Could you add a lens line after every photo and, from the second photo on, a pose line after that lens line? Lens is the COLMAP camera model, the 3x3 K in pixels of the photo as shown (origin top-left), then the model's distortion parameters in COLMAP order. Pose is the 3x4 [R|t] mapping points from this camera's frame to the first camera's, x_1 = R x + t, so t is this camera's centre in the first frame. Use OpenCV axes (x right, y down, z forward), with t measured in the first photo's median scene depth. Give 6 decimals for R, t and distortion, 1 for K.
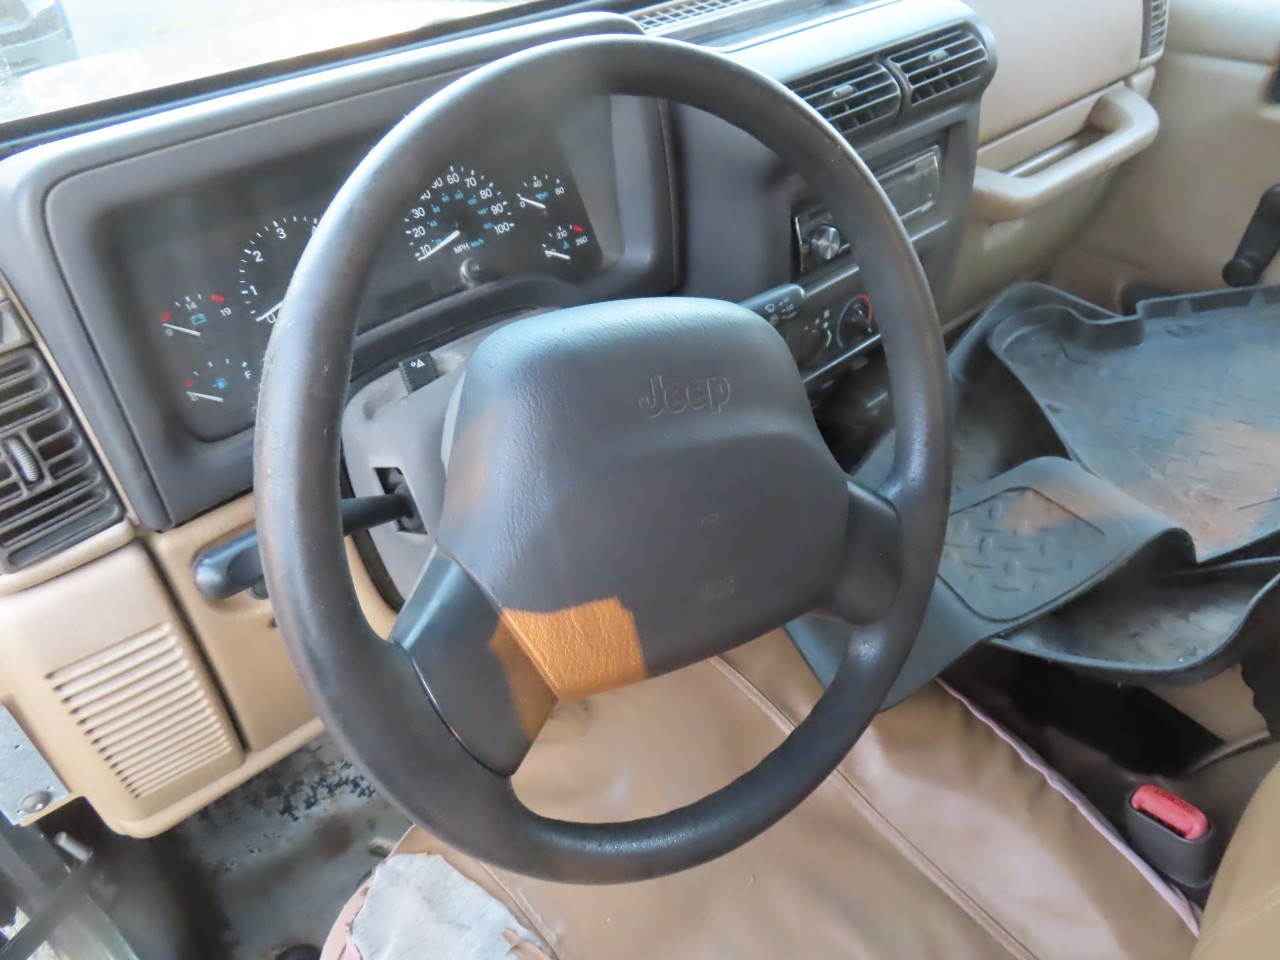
lens RADIAL K [[962.6, 0, 640.0], [0, 962.6, 480.0], [0, 0, 1]] dist [0.001191, 0.002152]
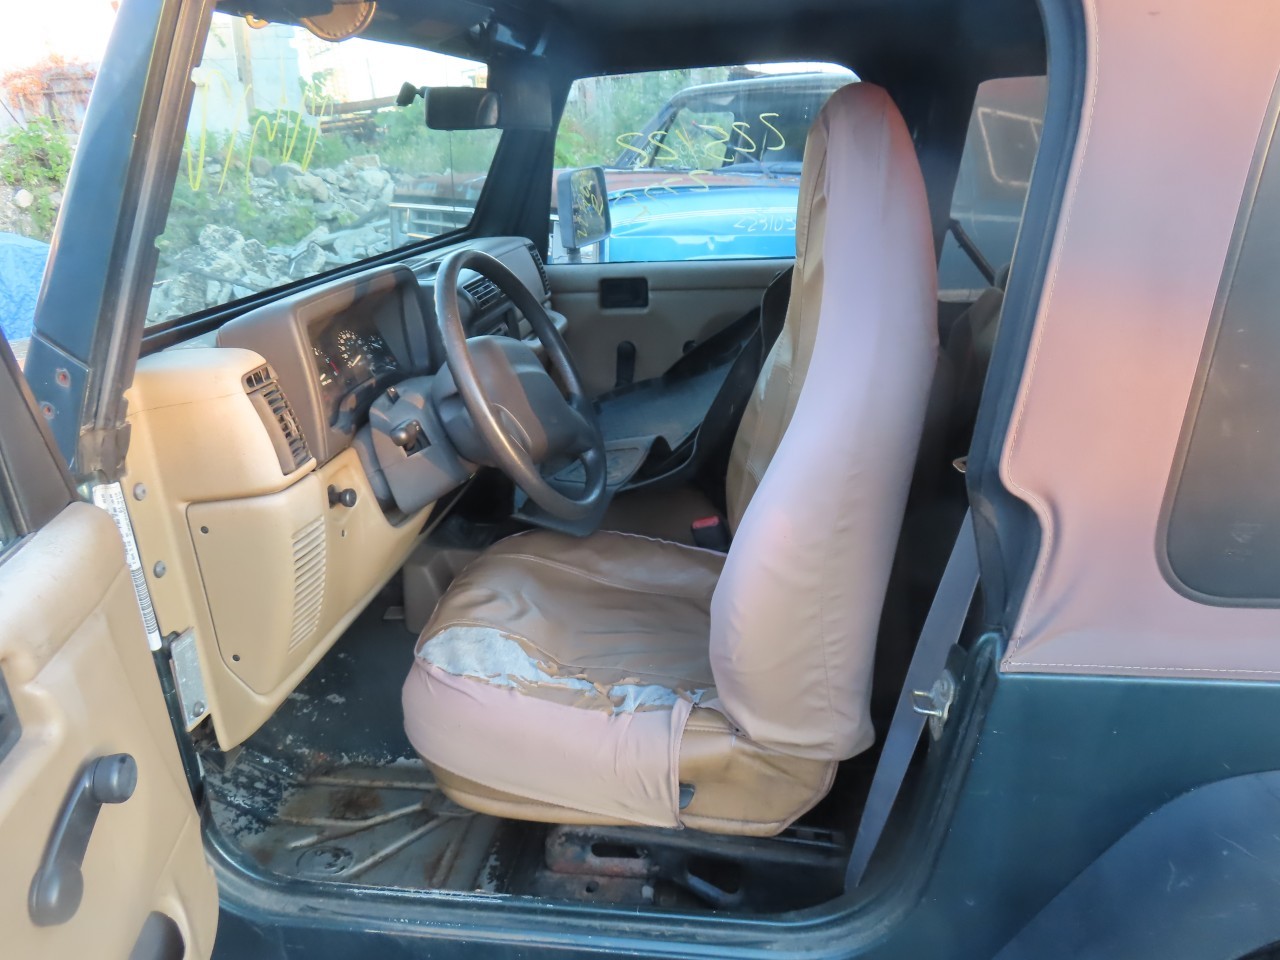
lens RADIAL K [[873.7, 0, 651.9], [0, 873.7, 478.2], [0, 0, 1]] dist [-0.001098, 0.001350]
pose [[0.774906, -0.227156, 0.589848, -0.758724], [0.396343, 0.901561, -0.173492, 0.503914], [-0.492374, 0.368222, 0.788657, -0.666935]]
